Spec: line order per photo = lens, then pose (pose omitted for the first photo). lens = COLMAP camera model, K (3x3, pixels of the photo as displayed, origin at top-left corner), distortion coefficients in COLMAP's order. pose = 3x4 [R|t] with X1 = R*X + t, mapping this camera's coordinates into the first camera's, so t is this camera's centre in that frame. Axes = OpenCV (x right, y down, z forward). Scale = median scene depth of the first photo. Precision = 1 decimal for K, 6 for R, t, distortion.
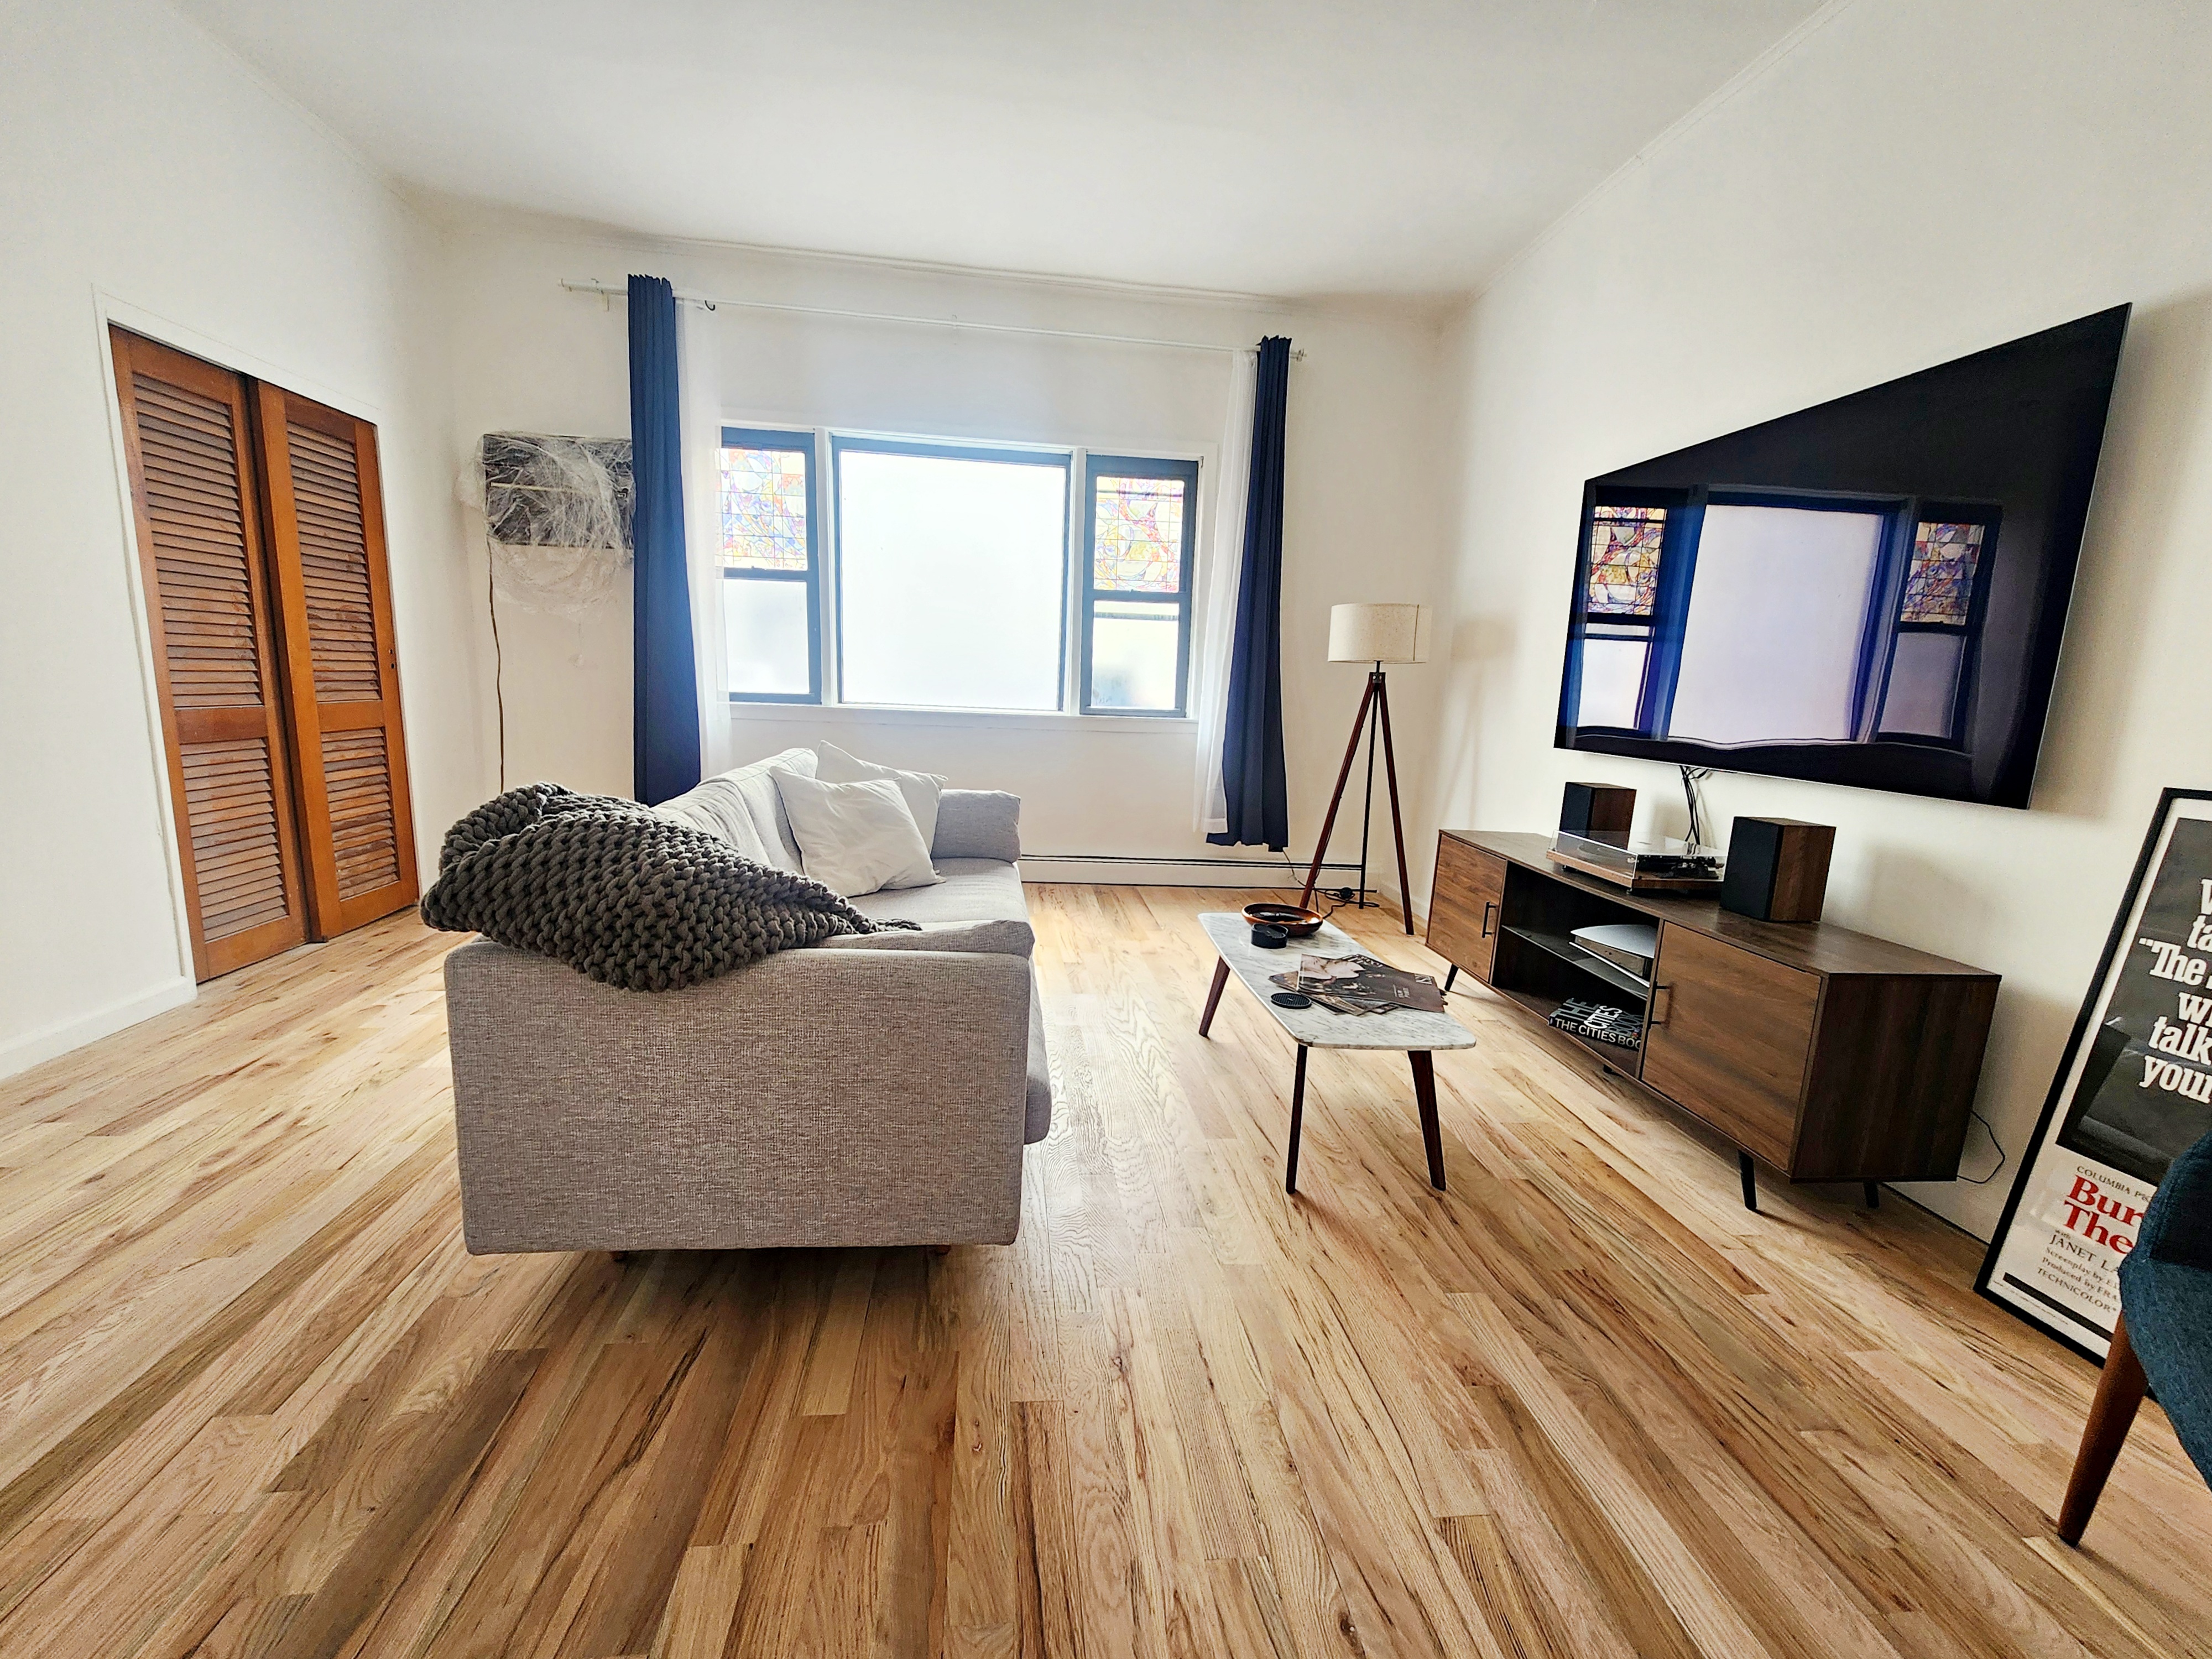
lens RADIAL K [[897.2, 0, 1103.9], [0, 897.2, 823.1], [0, 0, 1]] dist [0.008686, -0.002916]
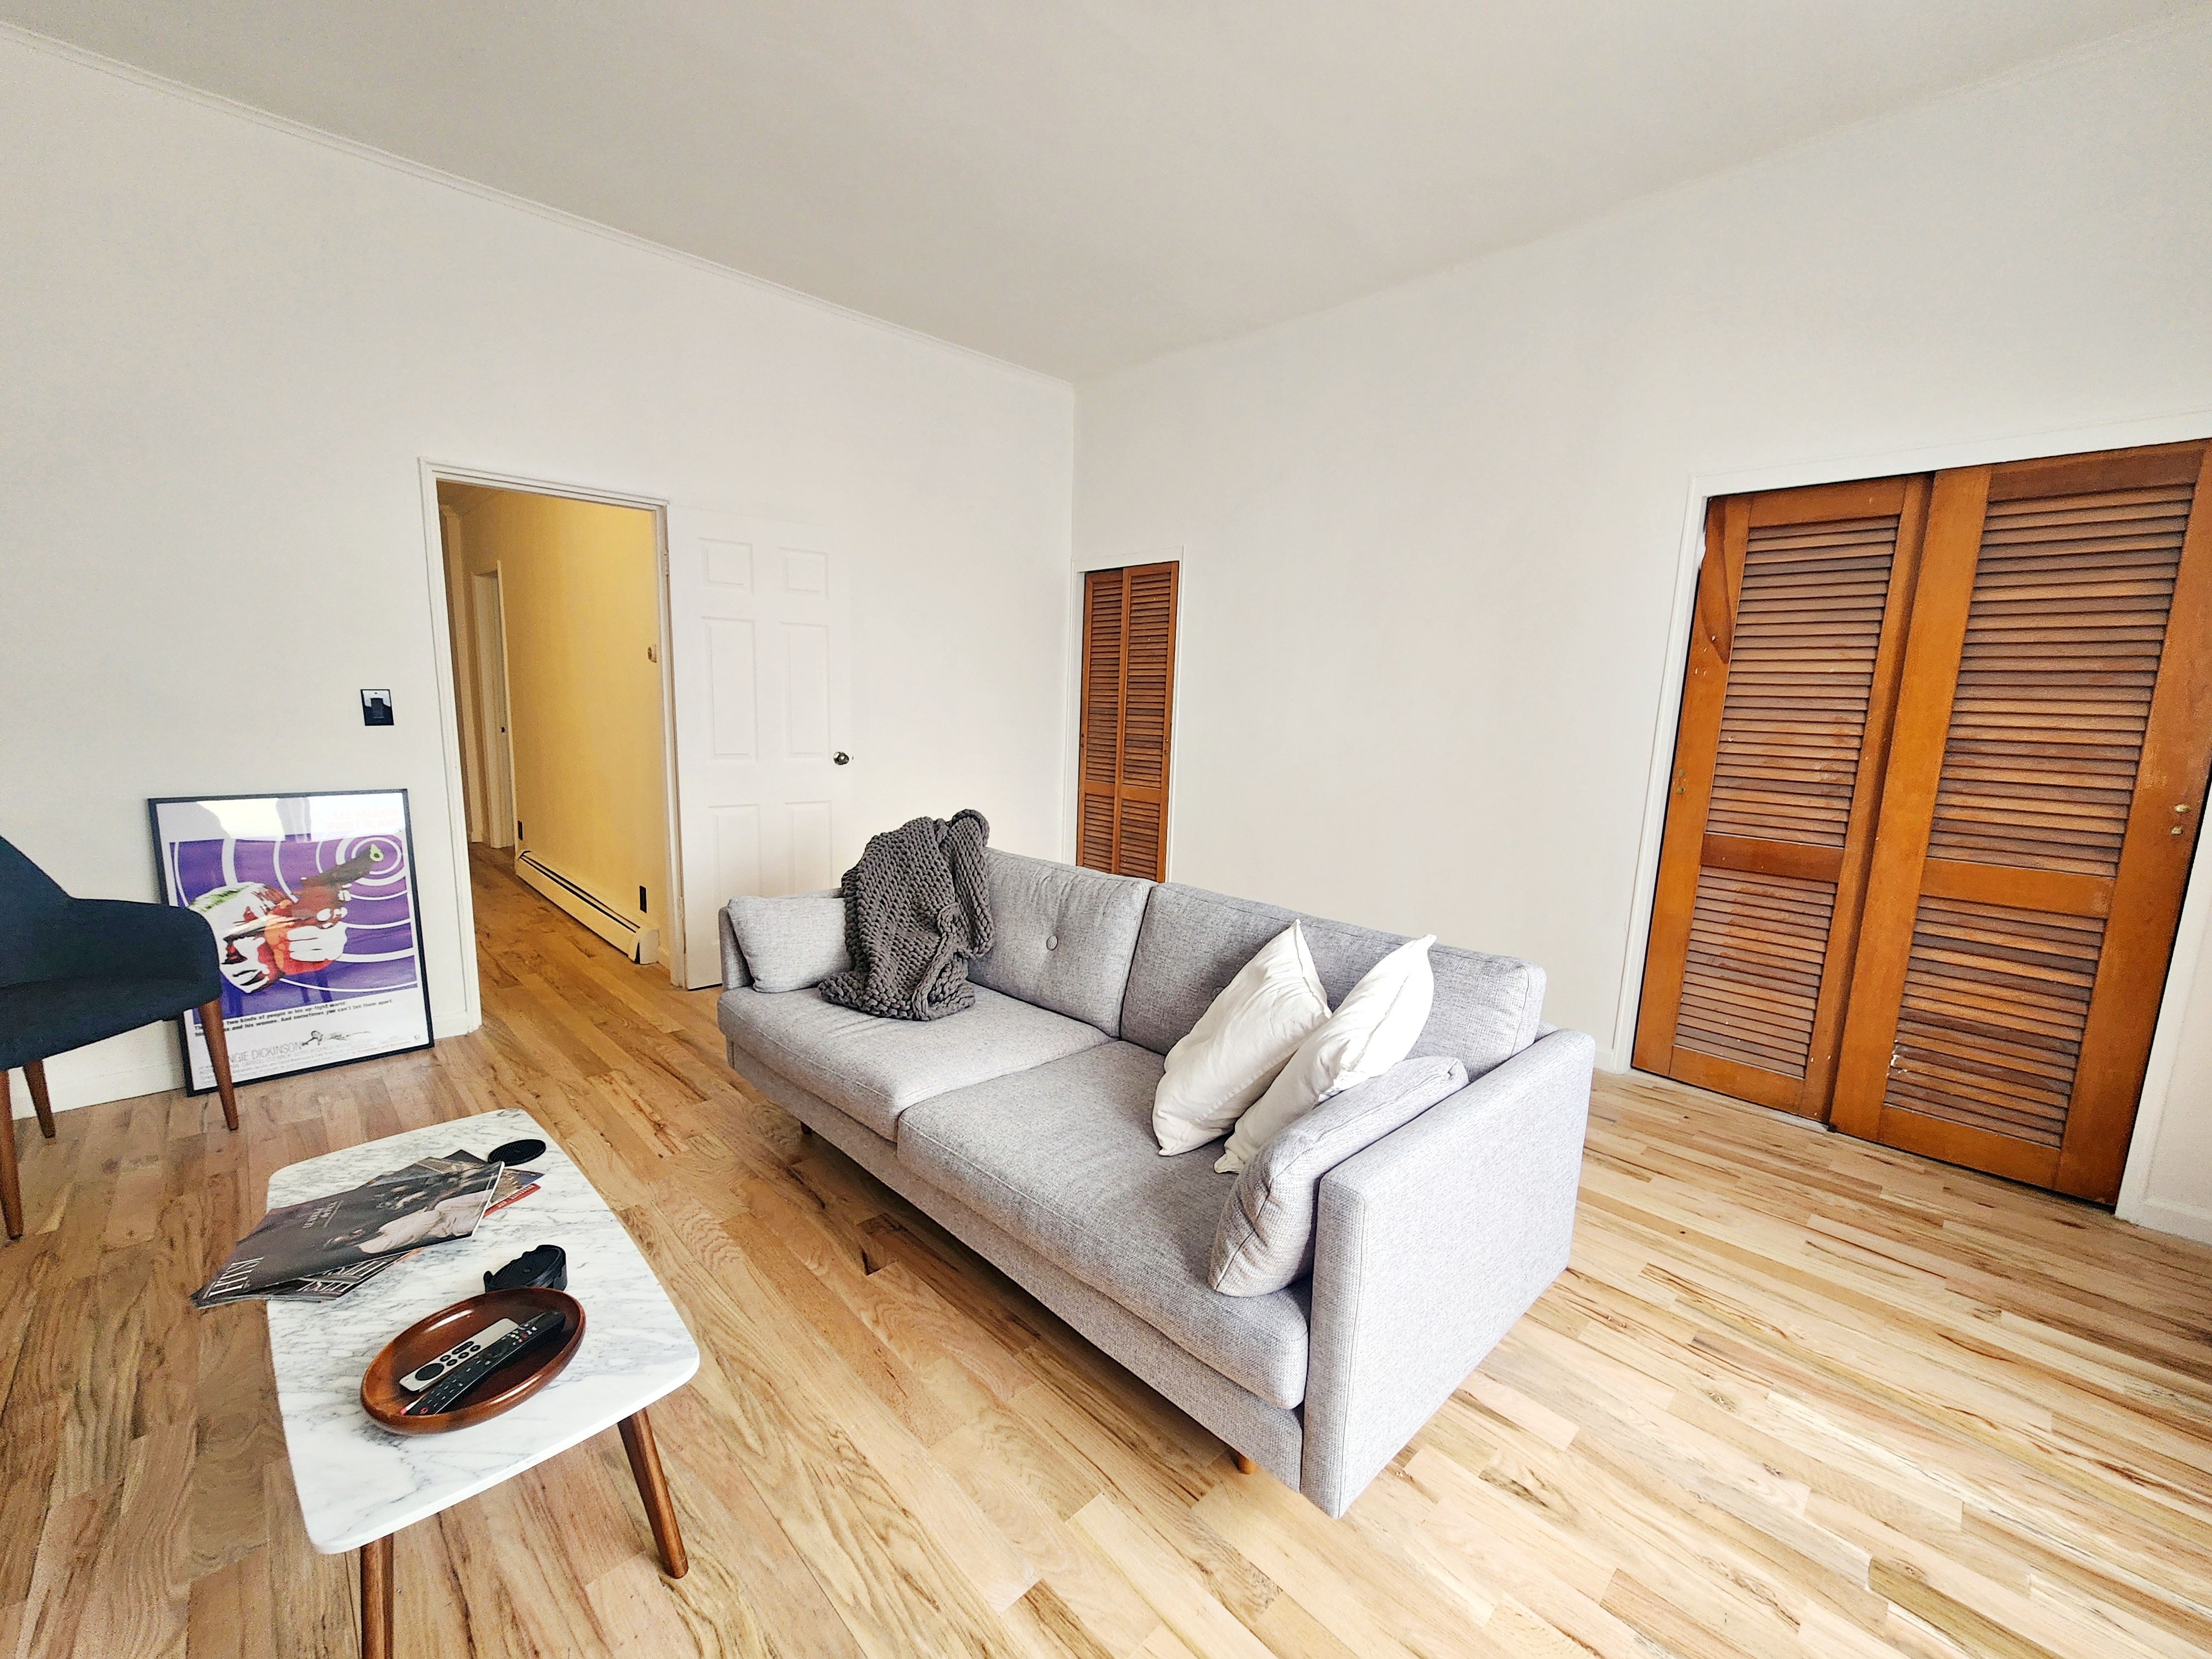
lens RADIAL K [[897.2, 0, 1094.6], [0, 897.2, 840.8], [0, 0, 1]] dist [0.008686, -0.002916]
pose [[-0.787521, 0.042713, -0.614805, 0.204534], [-0.156857, 0.950850, 0.266982, -0.279059], [0.595991, 0.306691, -0.742115, 1.312598]]
